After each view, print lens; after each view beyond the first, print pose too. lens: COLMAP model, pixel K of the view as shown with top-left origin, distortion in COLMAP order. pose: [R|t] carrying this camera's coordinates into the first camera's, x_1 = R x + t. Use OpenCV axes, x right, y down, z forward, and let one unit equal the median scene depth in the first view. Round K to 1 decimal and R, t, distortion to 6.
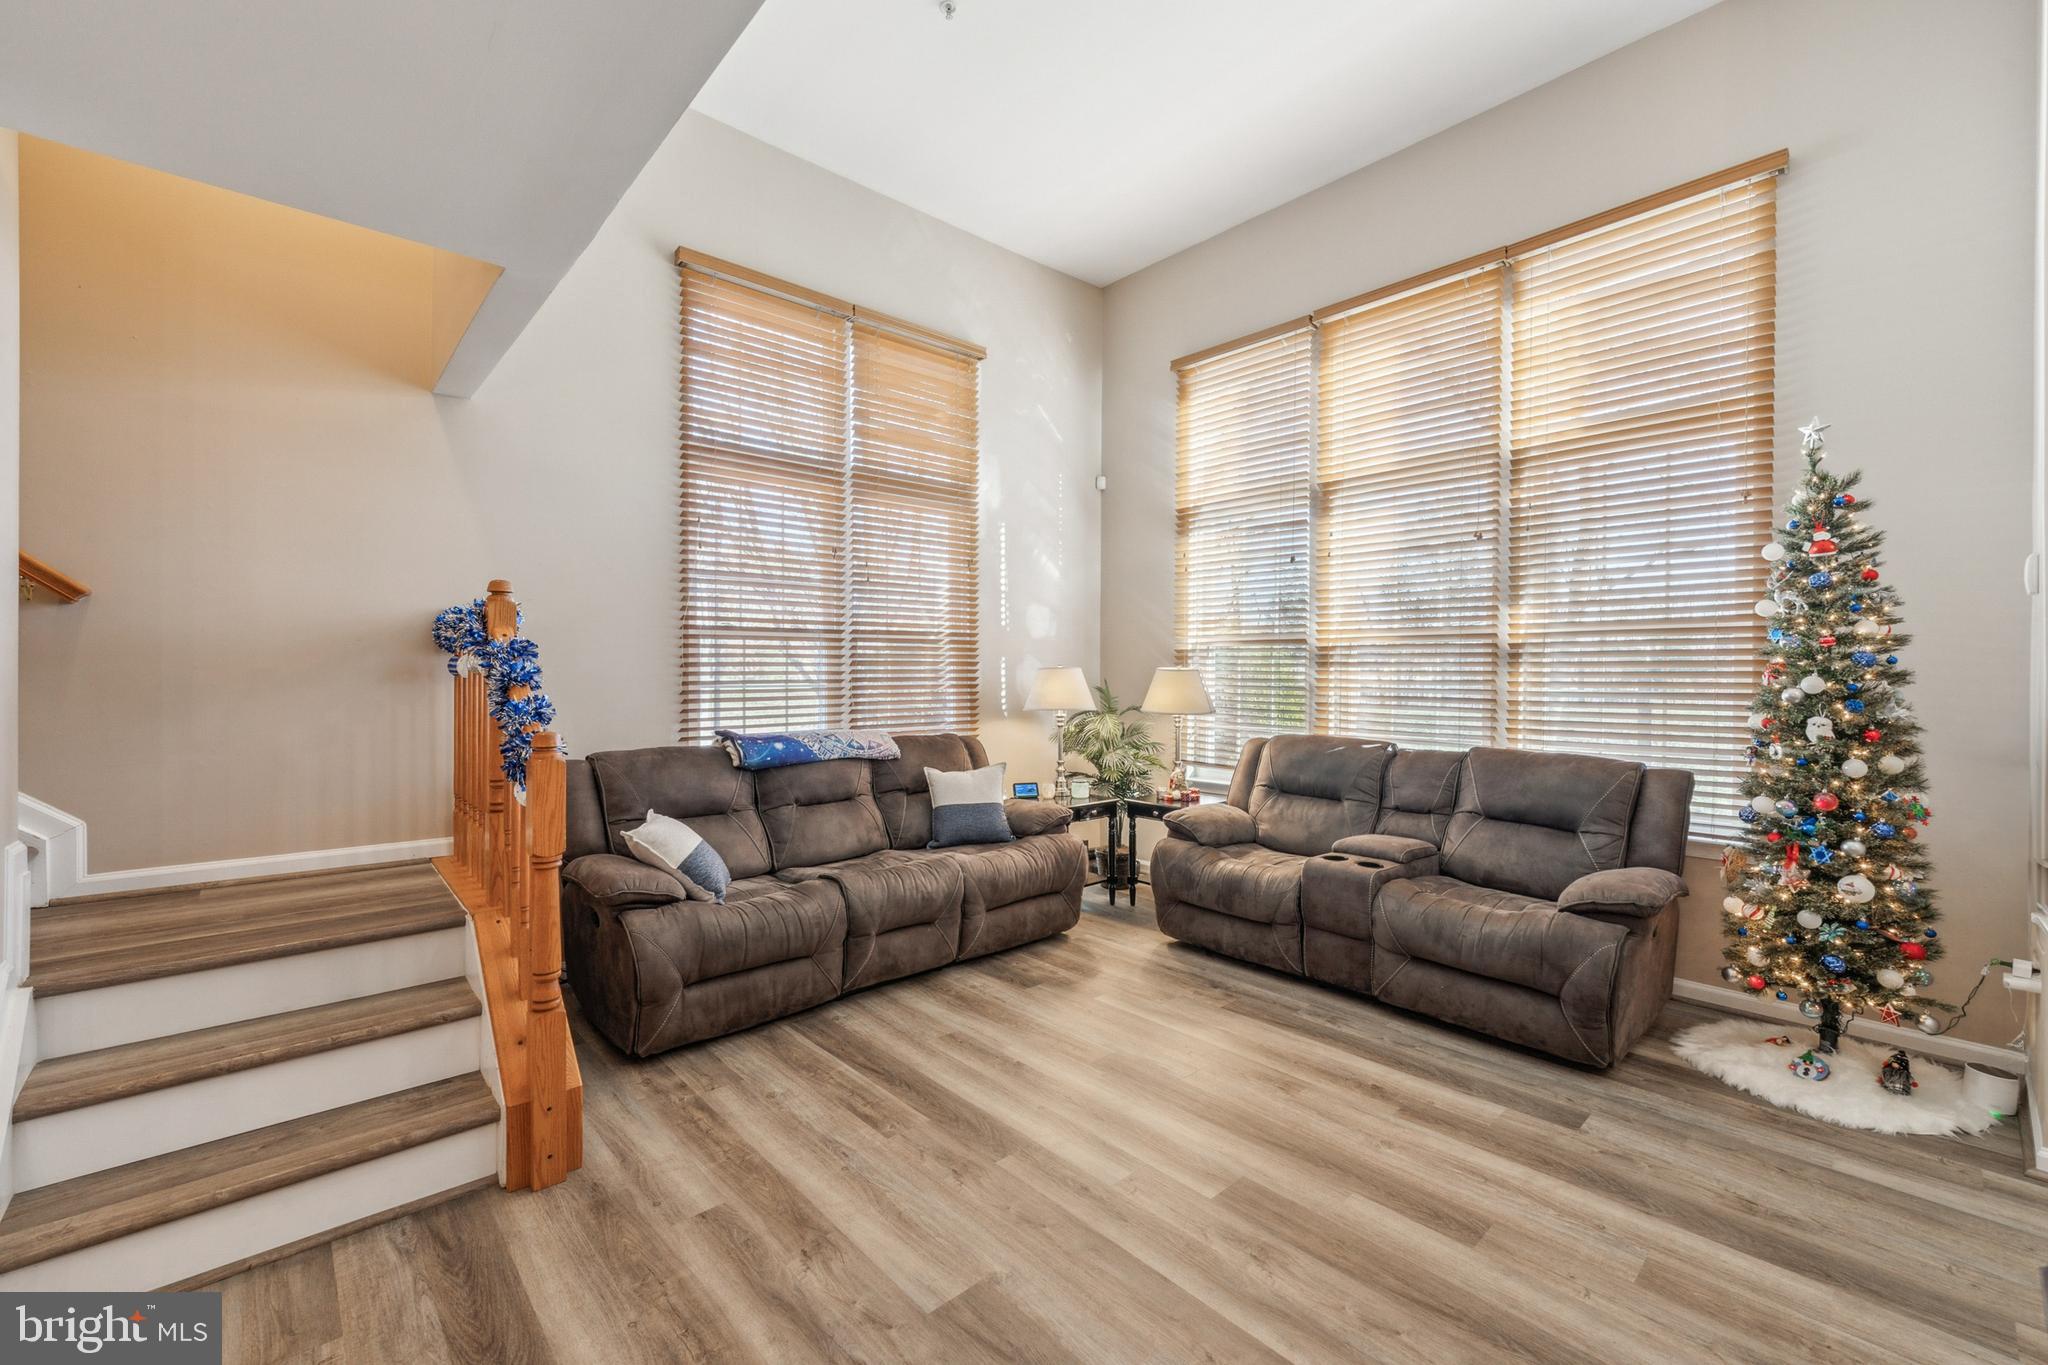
lens RADIAL K [[849.3, 0, 1015.0], [0, 849.3, 672.1], [0, 0, 1]] dist [0.002294, -0.000703]
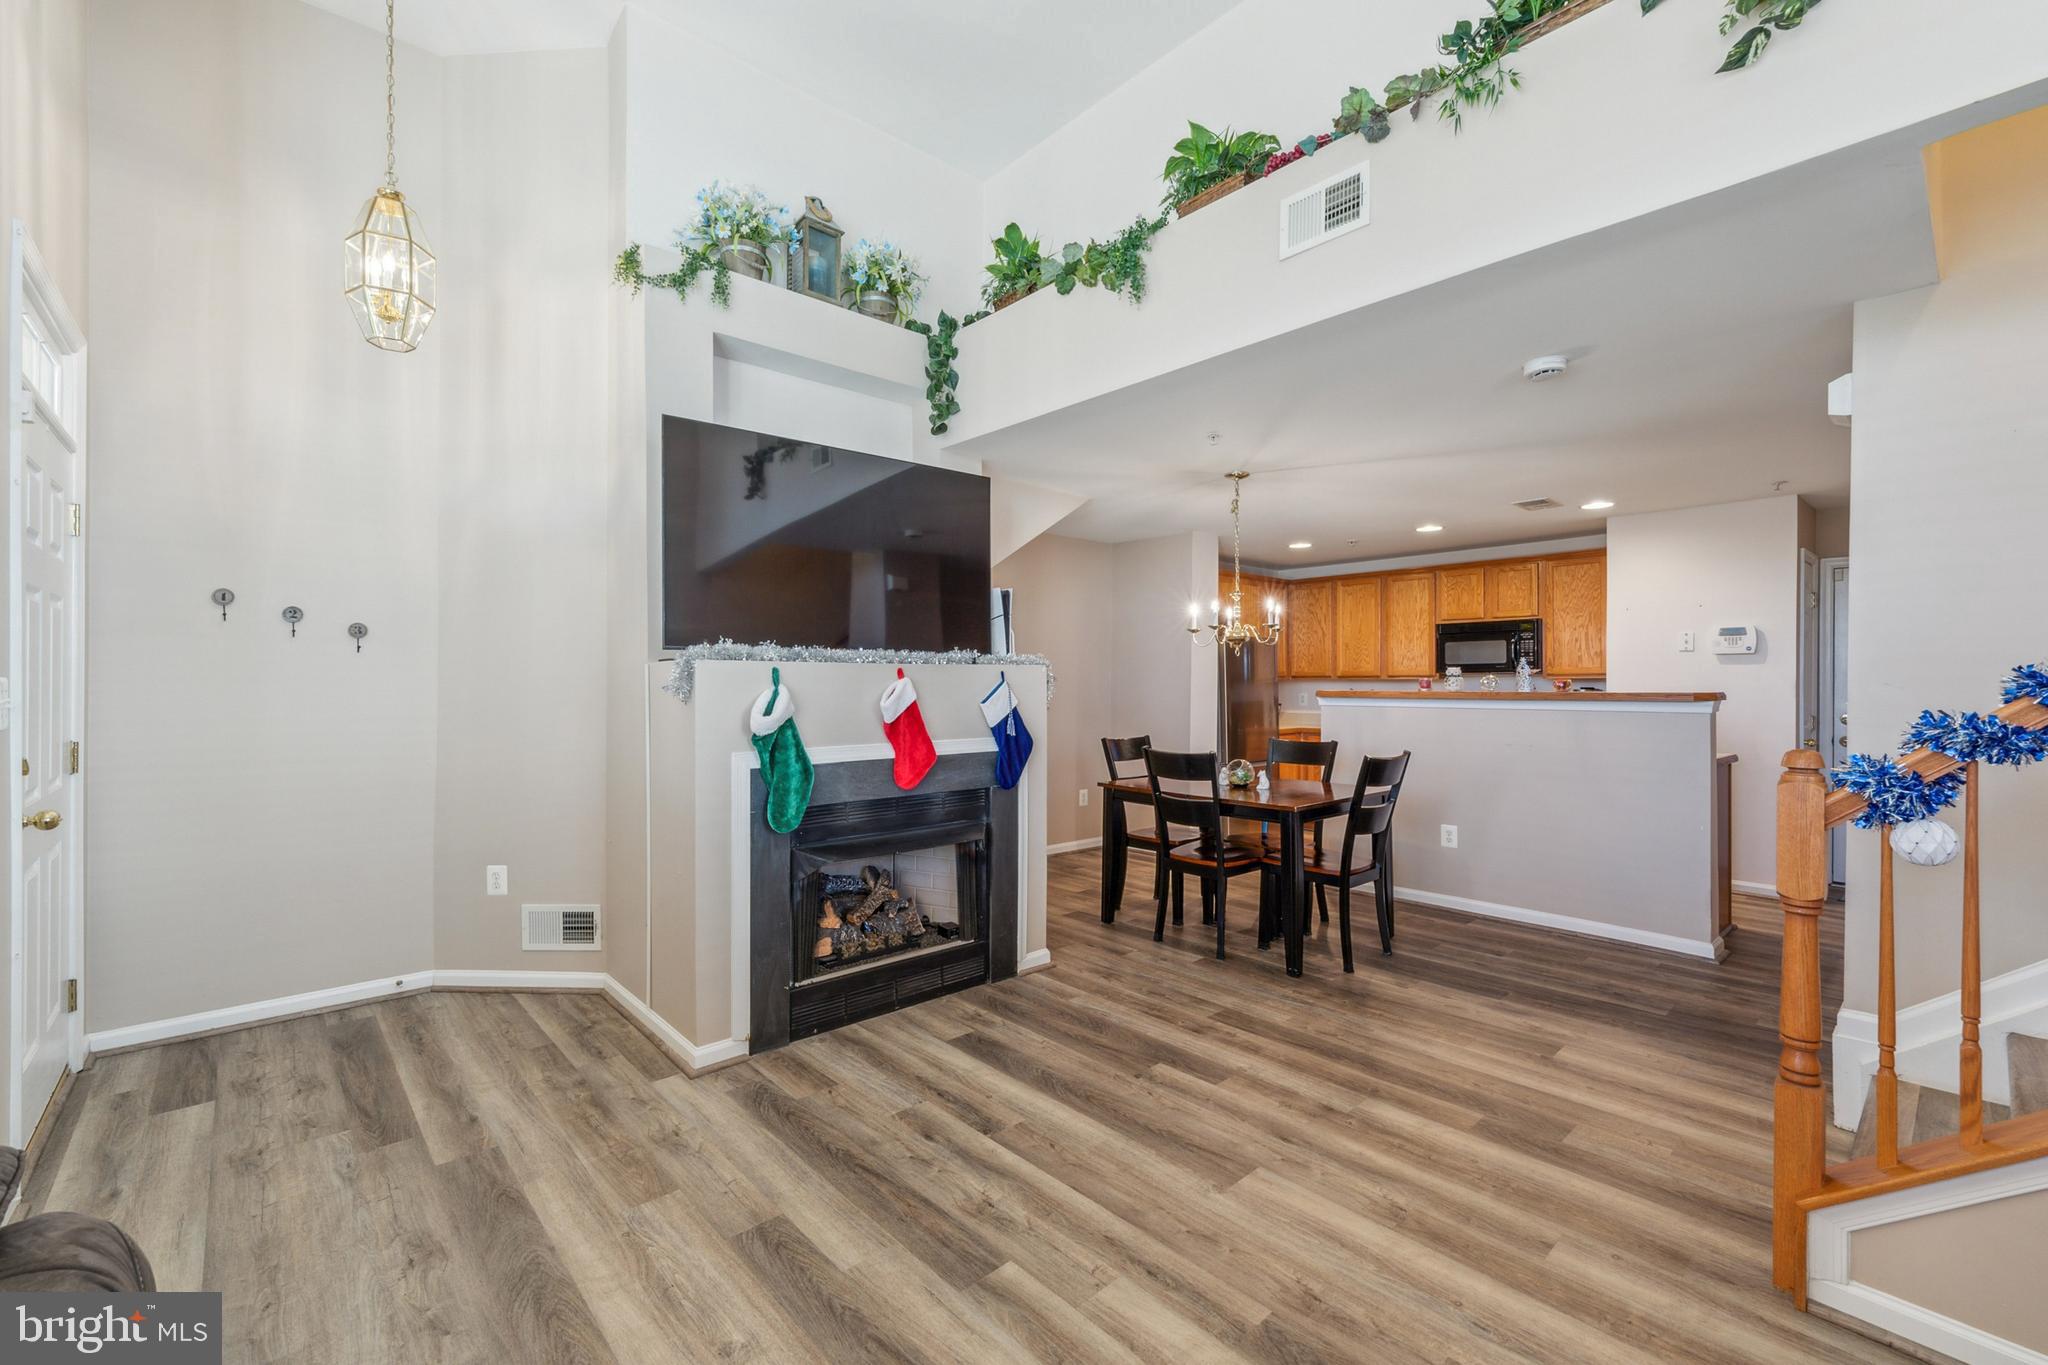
lens RADIAL K [[849.3, 0, 1030.4], [0, 849.3, 681.2], [0, 0, 1]] dist [0.002294, -0.000703]
pose [[-0.999938, -0.002602, -0.010847, 0.124407], [-0.002644, 0.999989, 0.003804, 0.001706], [0.010837, 0.003832, -0.999934, 1.070261]]
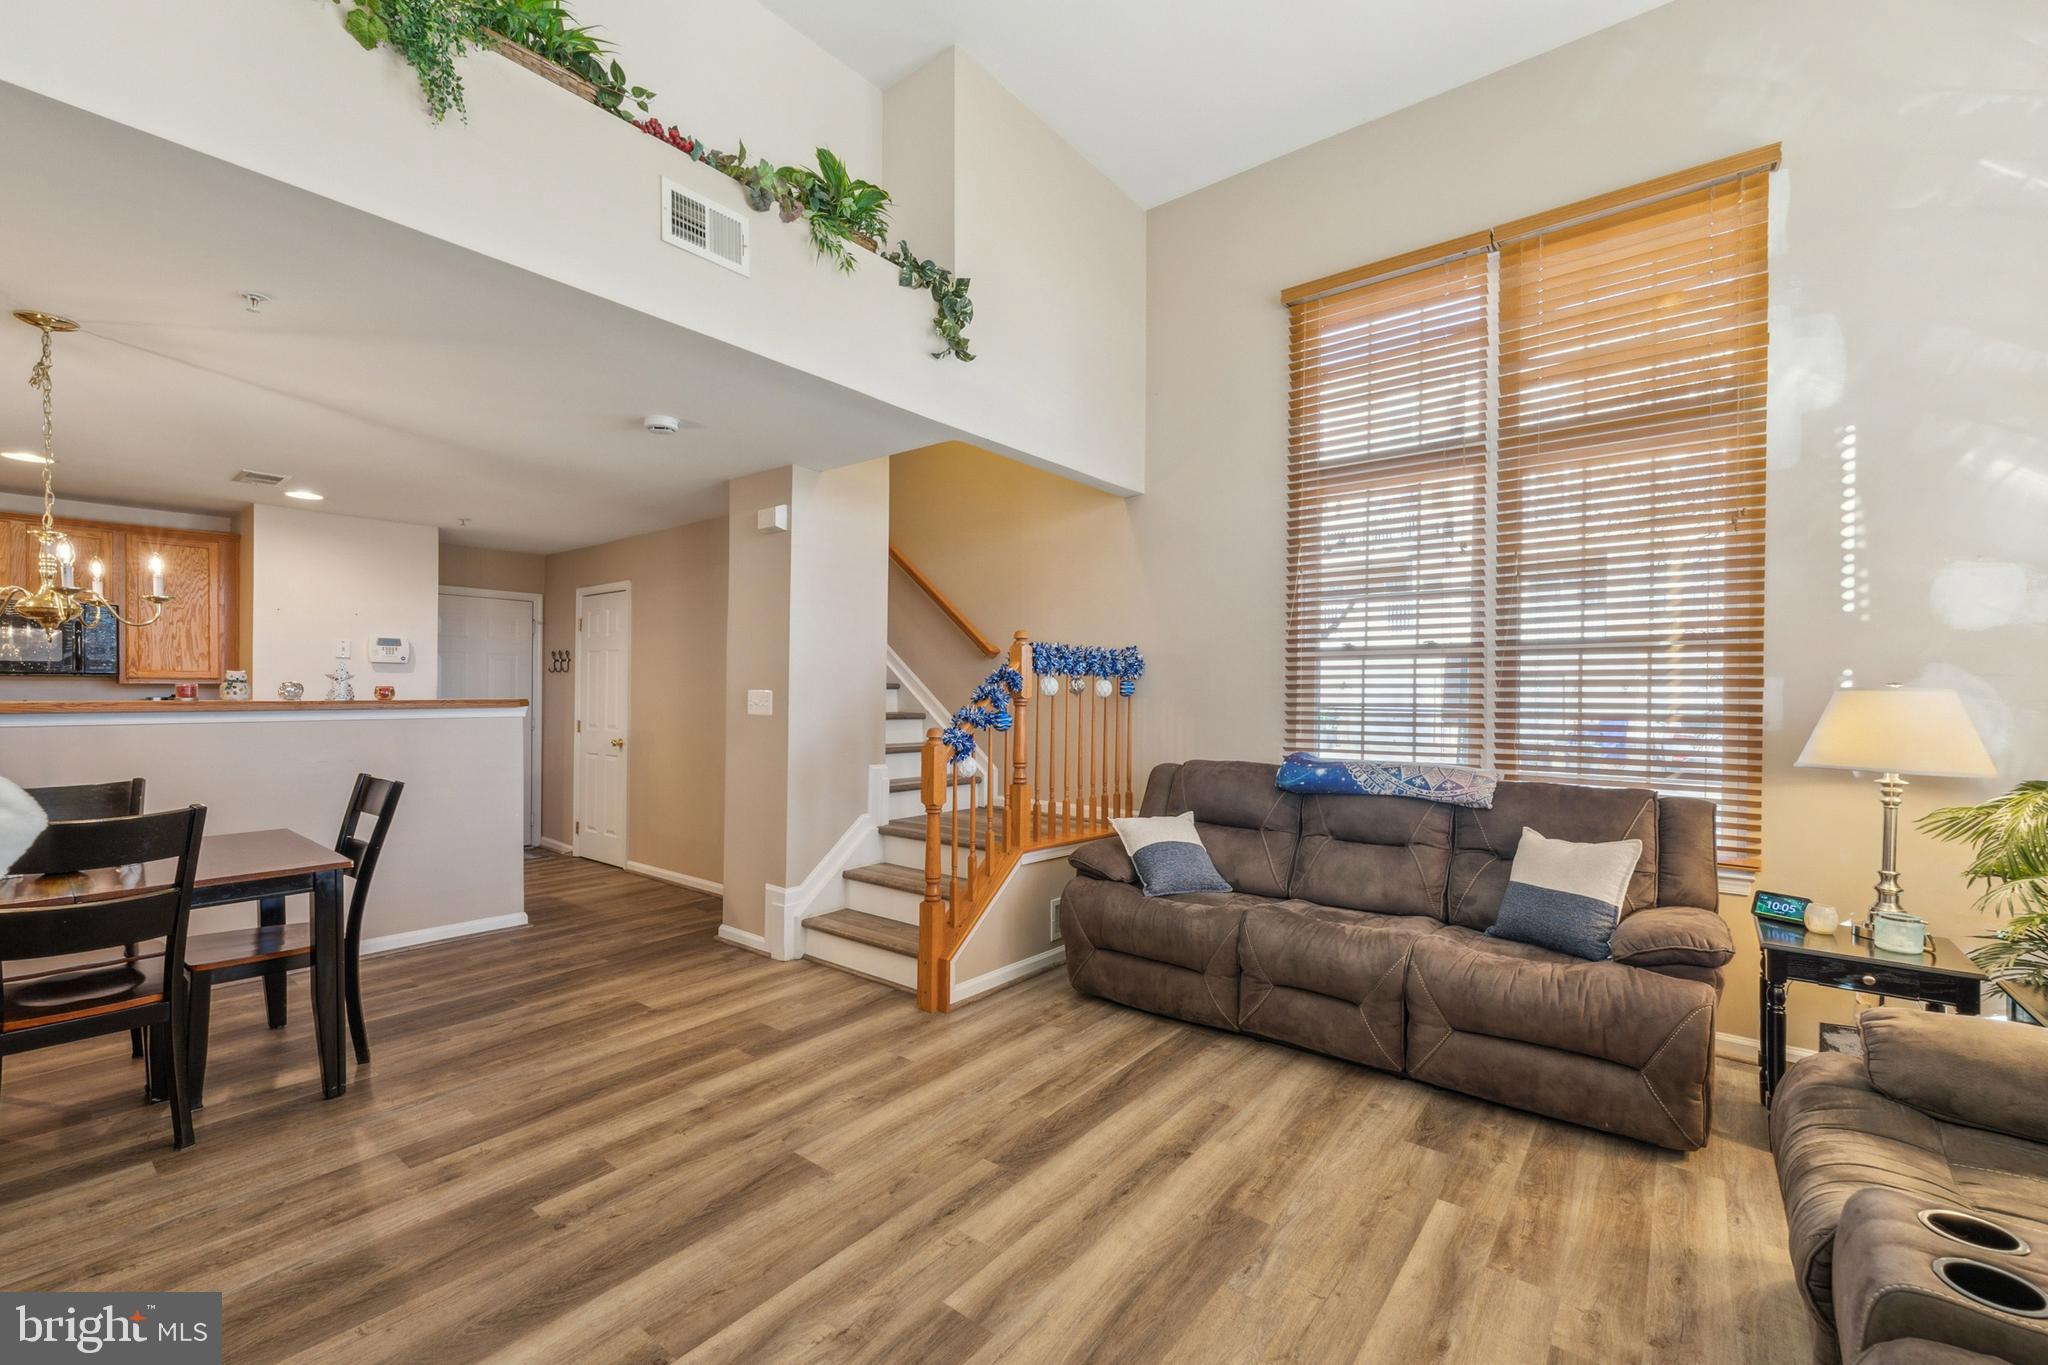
lens RADIAL K [[849.3, 0, 1015.1], [0, 849.3, 692.1], [0, 0, 1]] dist [0.002294, -0.000703]
pose [[0.164458, -0.000950, -0.986384, 0.612780], [-0.009661, 0.999950, -0.002574, 0.004534], [0.986337, 0.009953, 0.164440, 0.521380]]
